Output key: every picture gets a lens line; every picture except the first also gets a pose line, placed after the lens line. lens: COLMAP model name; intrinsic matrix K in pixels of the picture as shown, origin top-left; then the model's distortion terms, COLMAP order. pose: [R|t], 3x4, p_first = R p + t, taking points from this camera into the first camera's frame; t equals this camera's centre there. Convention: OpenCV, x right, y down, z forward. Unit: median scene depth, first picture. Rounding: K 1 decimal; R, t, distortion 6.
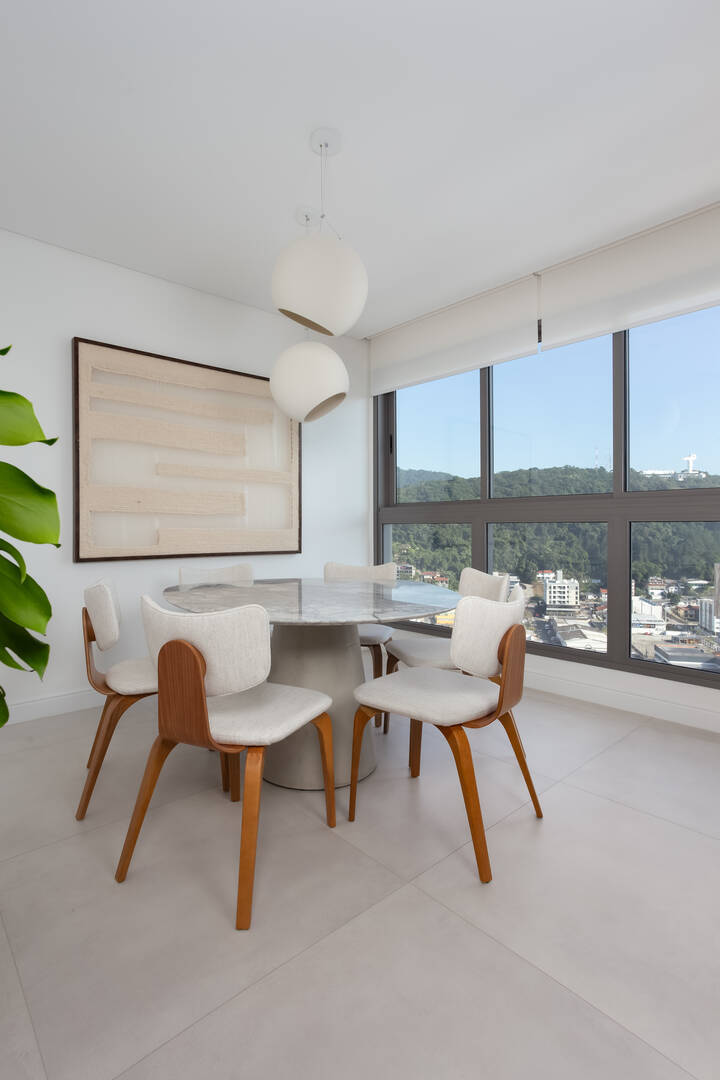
lens RADIAL K [[539.4, 0, 339.4], [0, 539.4, 529.2], [0, 0, 1]] dist [0.001124, 0.000060]
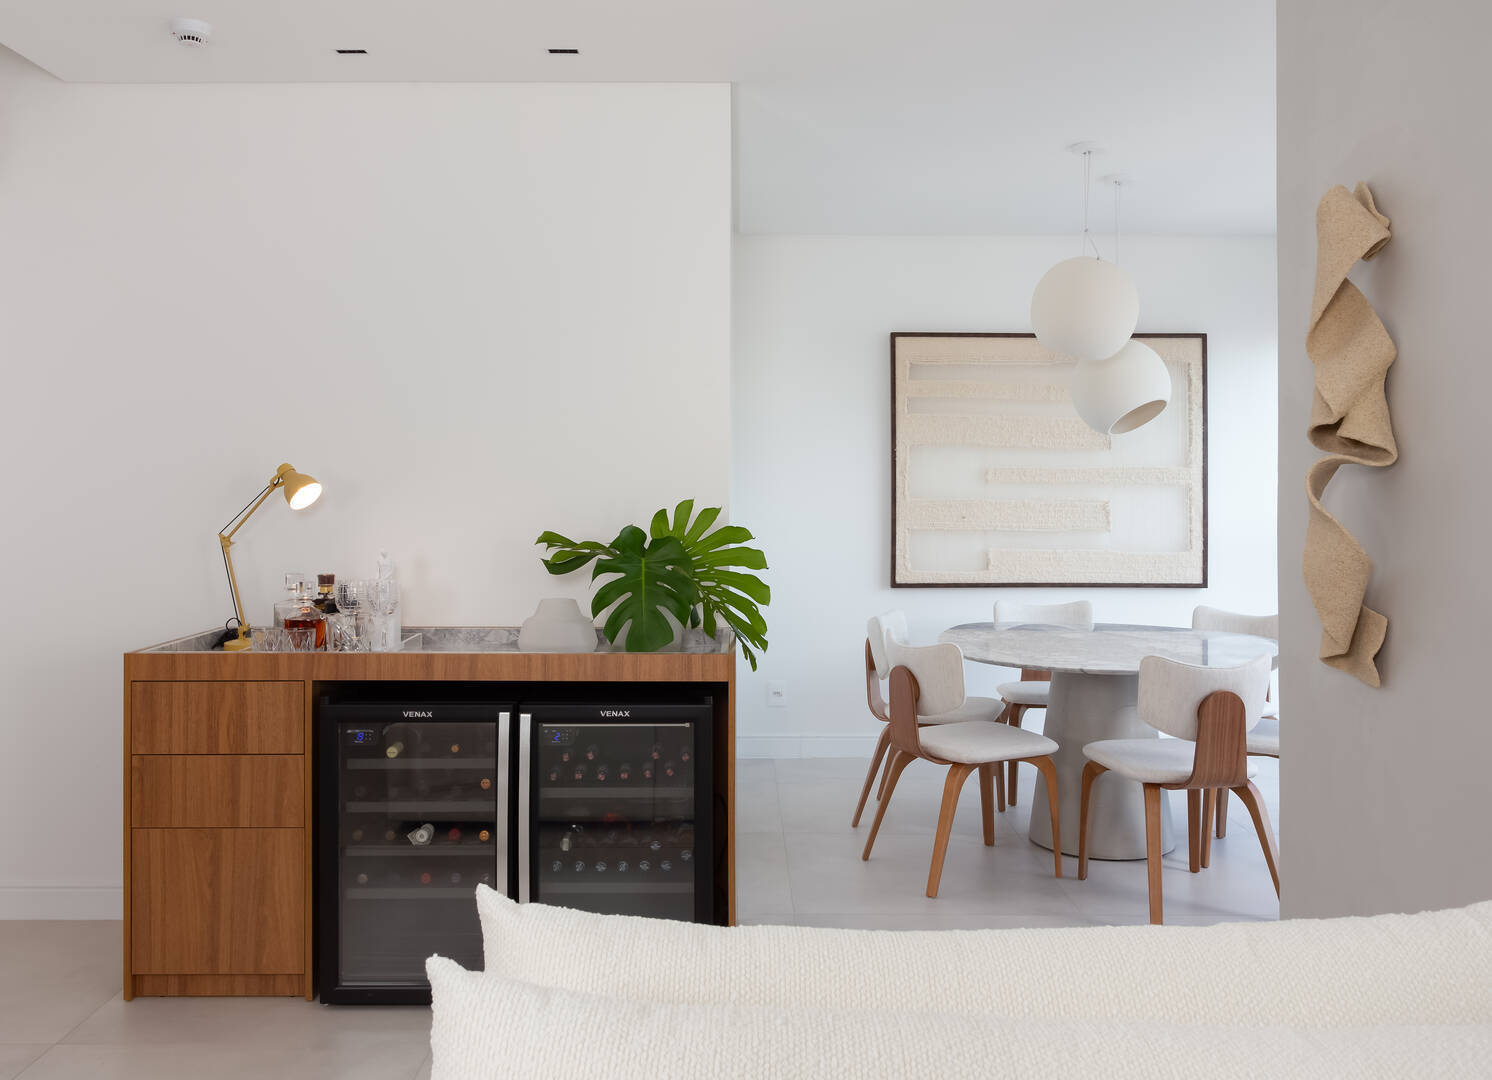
lens RADIAL K [[1247.7, 0, 749.1], [0, 1247.7, 475.7], [0, 0, 1]] dist [-0.013049, -0.002219]
pose [[0.765368, 0.000066, -0.643593, 0.527592], [-0.005070, 0.999970, -0.005927, -0.088807], [0.643573, 0.007799, 0.765345, -0.582454]]
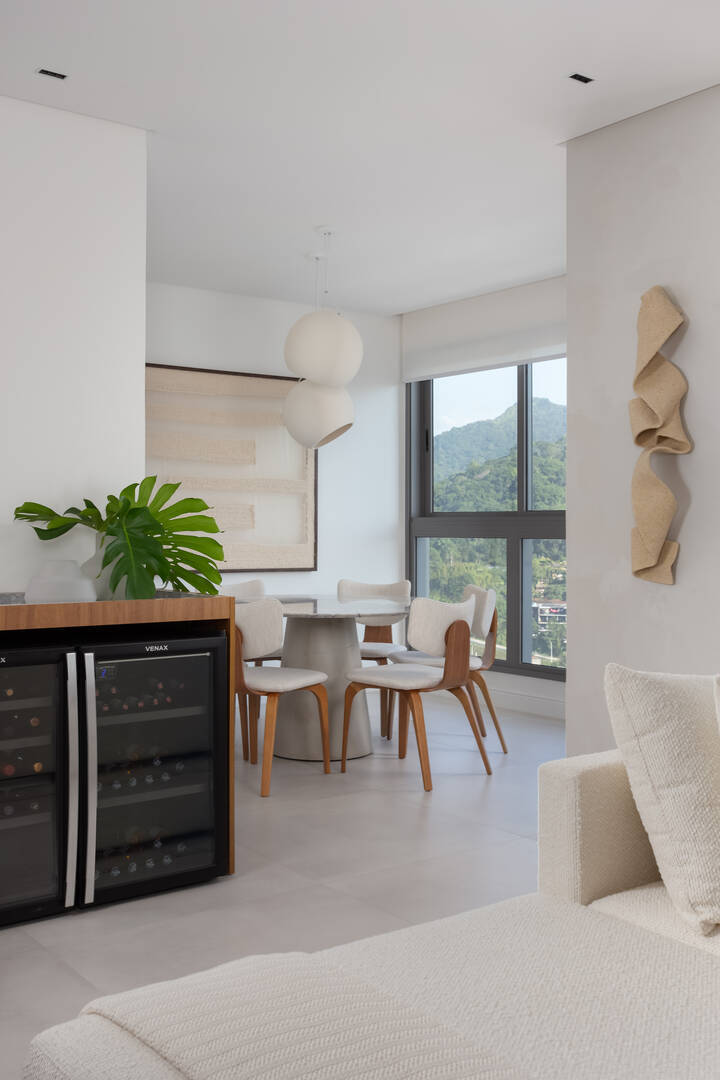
lens RADIAL K [[1119.4, 0, 360.0], [0, 1119.4, 540.0], [0, 0, 1]] dist [-0.012912, -0.011257]
pose [[0.998461, 0.007662, -0.054921, 0.108932], [-0.007110, 0.999922, 0.010244, -0.027369], [0.054995, -0.009838, 0.998438, -0.898881]]
